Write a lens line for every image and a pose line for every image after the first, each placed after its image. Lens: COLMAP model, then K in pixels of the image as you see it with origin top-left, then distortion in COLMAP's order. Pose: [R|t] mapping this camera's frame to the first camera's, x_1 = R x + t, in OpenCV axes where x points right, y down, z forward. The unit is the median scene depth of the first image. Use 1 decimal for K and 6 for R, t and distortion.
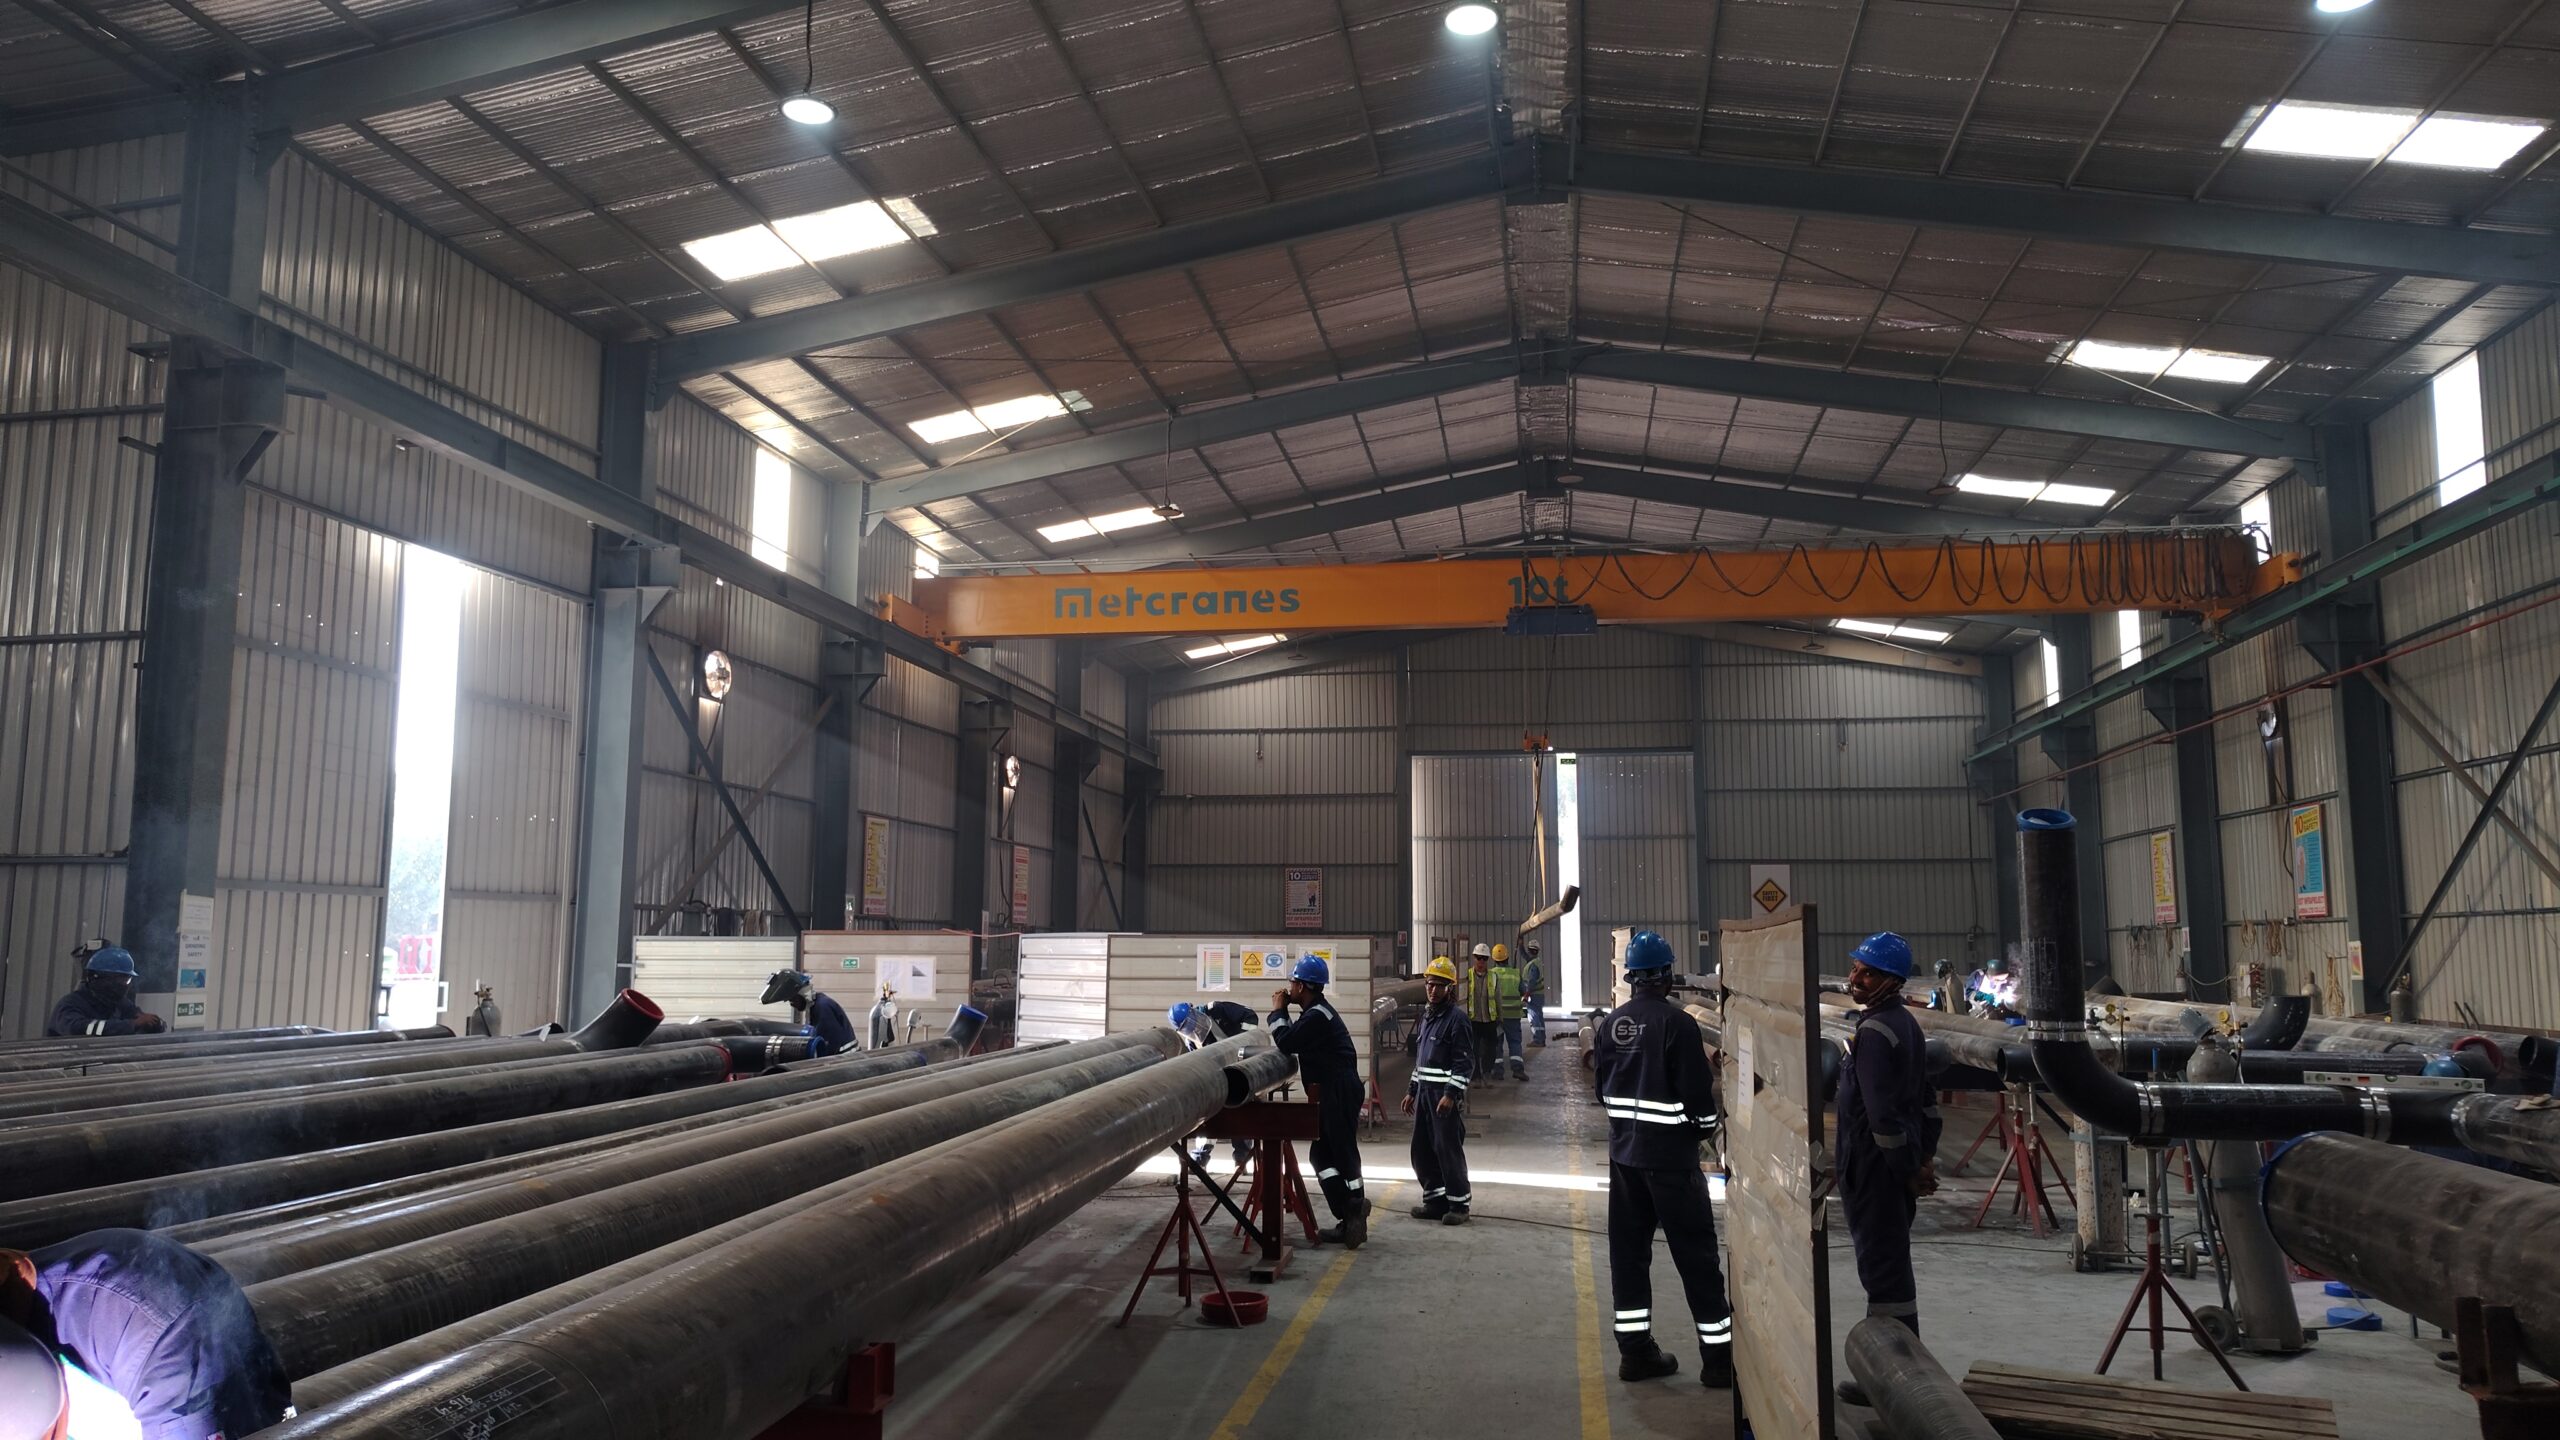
lens RADIAL K [[1882.4, 0, 1280.0], [0, 1882.4, 720.0], [0, 0, 1]] dist [-0.005088, -0.139528]
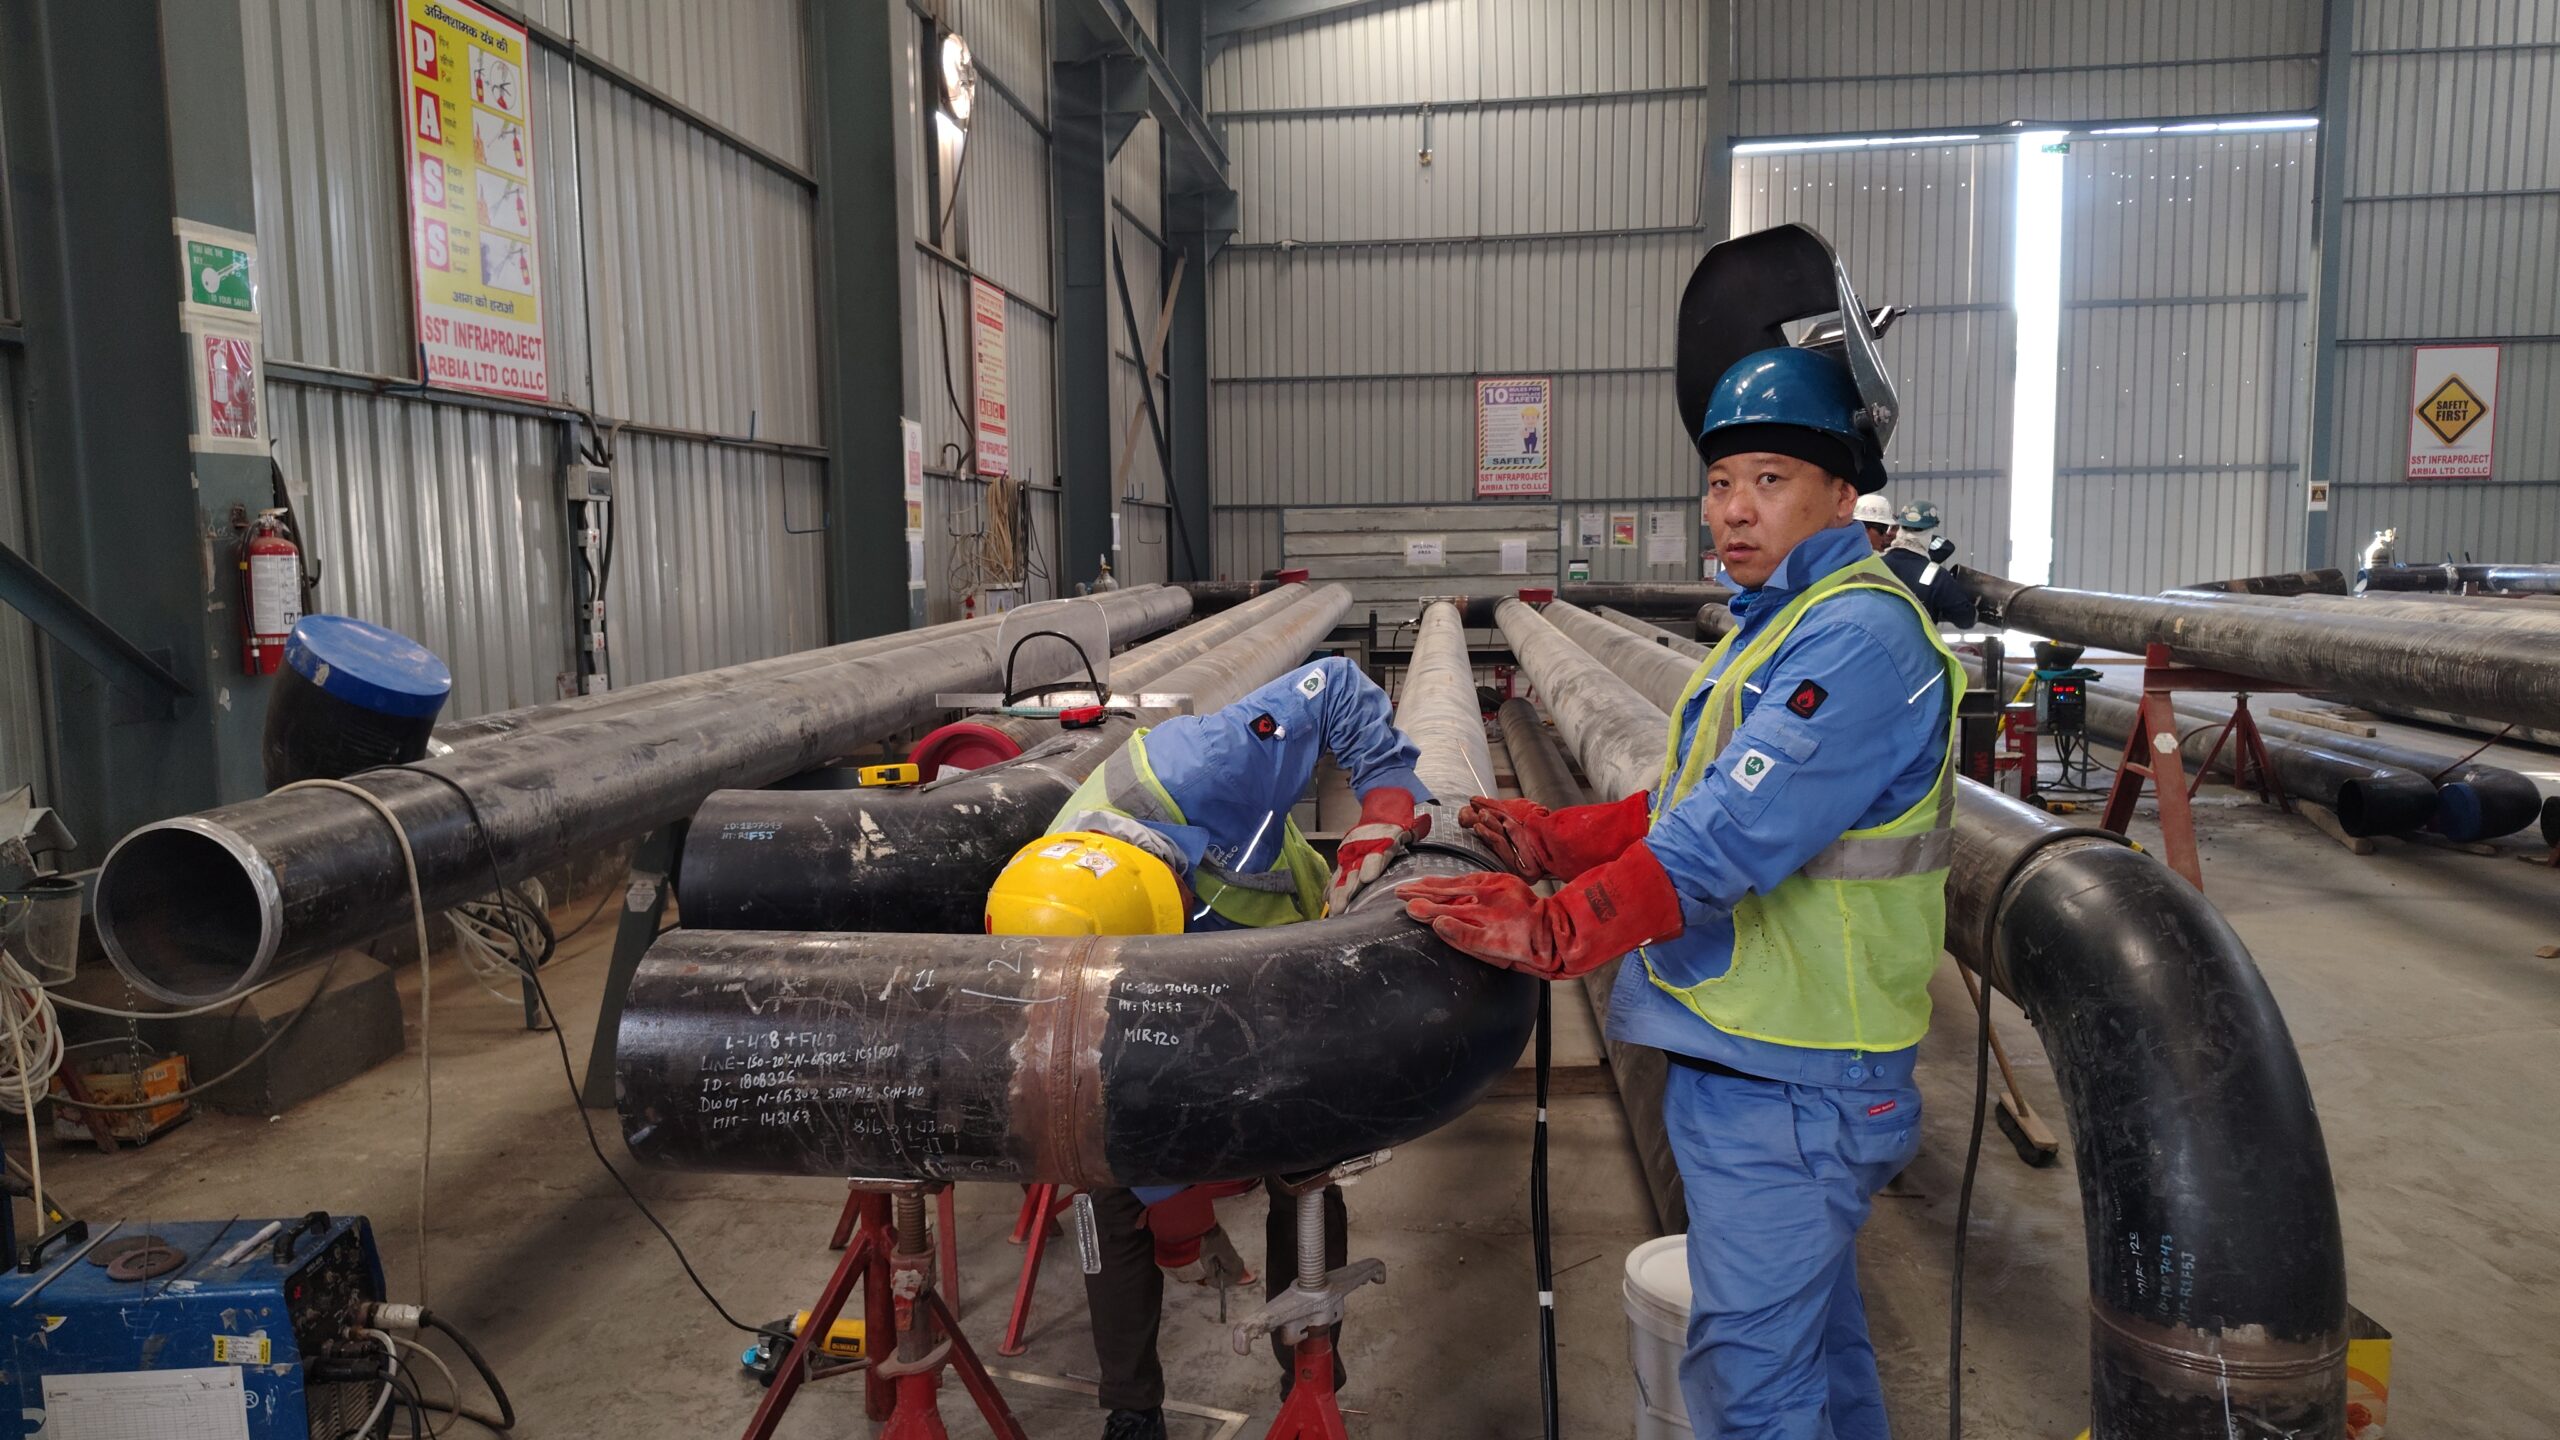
lens RADIAL K [[1797.0, 0, 1280.0], [0, 1797.0, 720.0], [0, 0, 1]] dist [0.131108, -0.121548]
pose [[0.998467, -0.019197, 0.051913, -0.081884], [0.007652, 0.976798, 0.214026, 0.064433], [-0.054817, -0.213300, 0.975448, 0.501411]]
